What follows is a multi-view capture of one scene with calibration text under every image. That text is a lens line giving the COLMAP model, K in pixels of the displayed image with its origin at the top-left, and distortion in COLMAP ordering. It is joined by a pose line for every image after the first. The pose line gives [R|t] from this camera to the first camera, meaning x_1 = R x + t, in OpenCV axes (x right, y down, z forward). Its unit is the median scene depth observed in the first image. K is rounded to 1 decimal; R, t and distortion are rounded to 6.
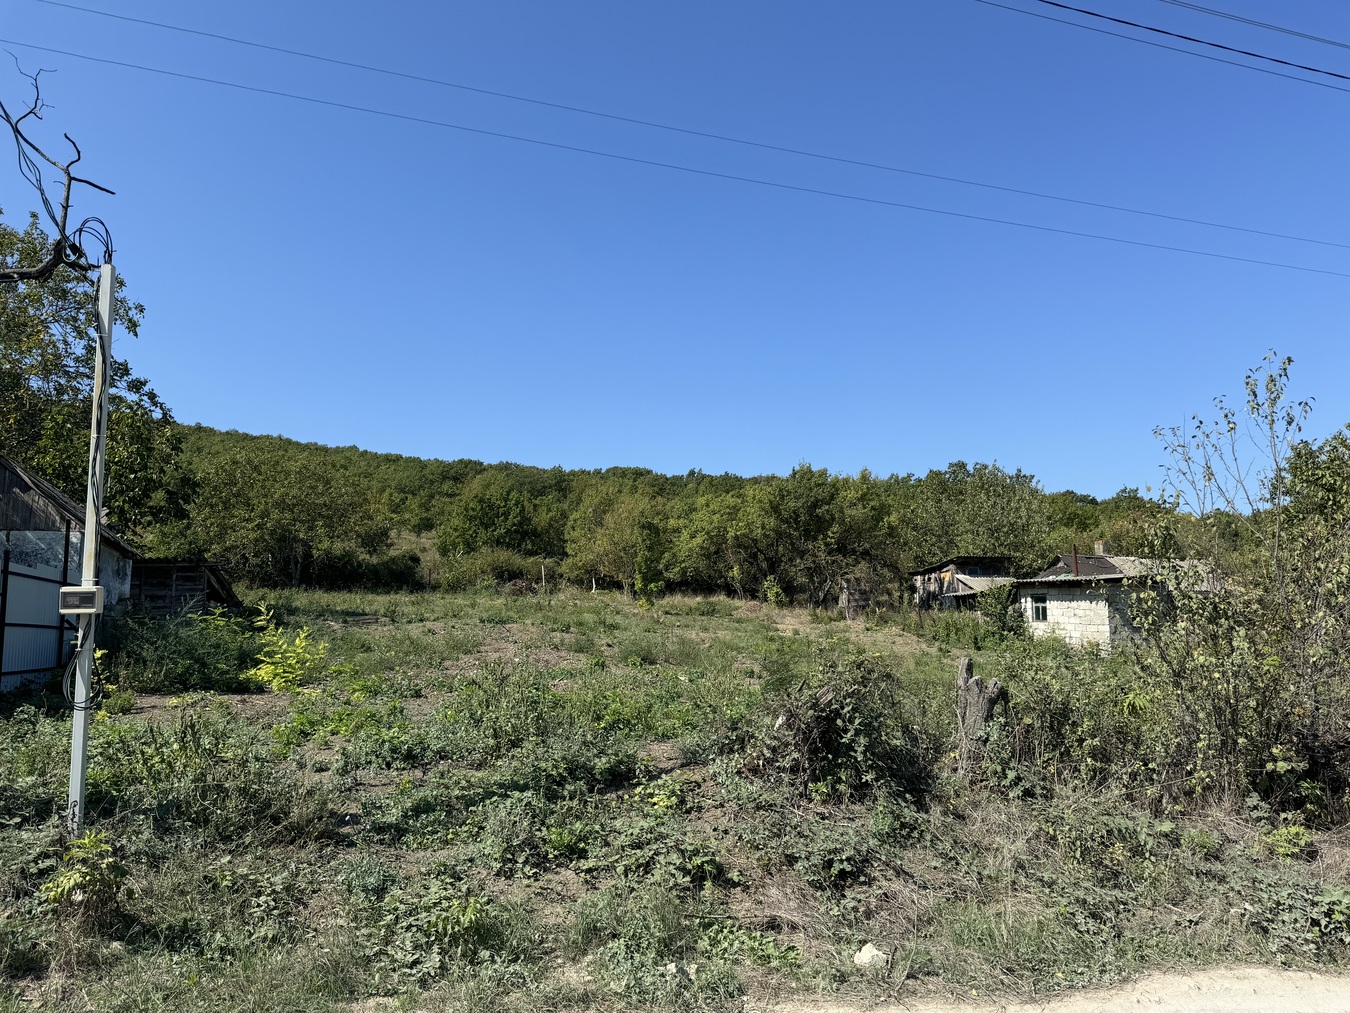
lens RADIAL K [[945.0, 0, 670.9], [0, 945.0, 513.9], [0, 0, 1]] dist [0.197958, -0.425165]
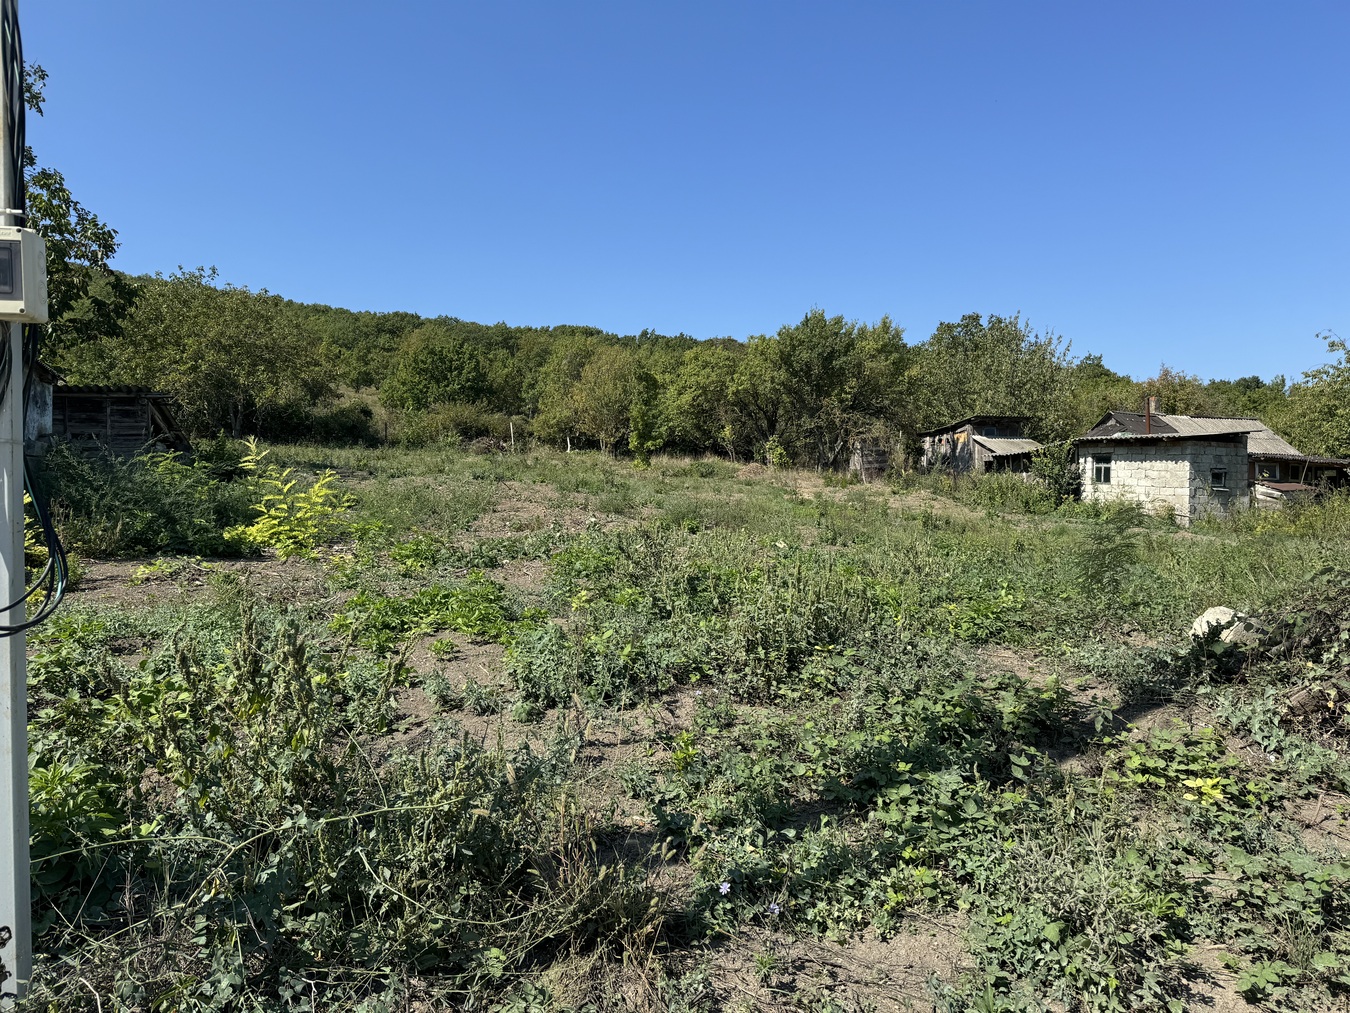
lens RADIAL K [[945.0, 0, 670.9], [0, 945.0, 513.9], [0, 0, 1]] dist [0.197958, -0.425165]
pose [[0.997699, 0.010152, 0.067032, -0.059386], [-0.019359, 0.990218, 0.138177, 0.016801], [-0.064974, -0.139156, 0.988137, 0.097392]]
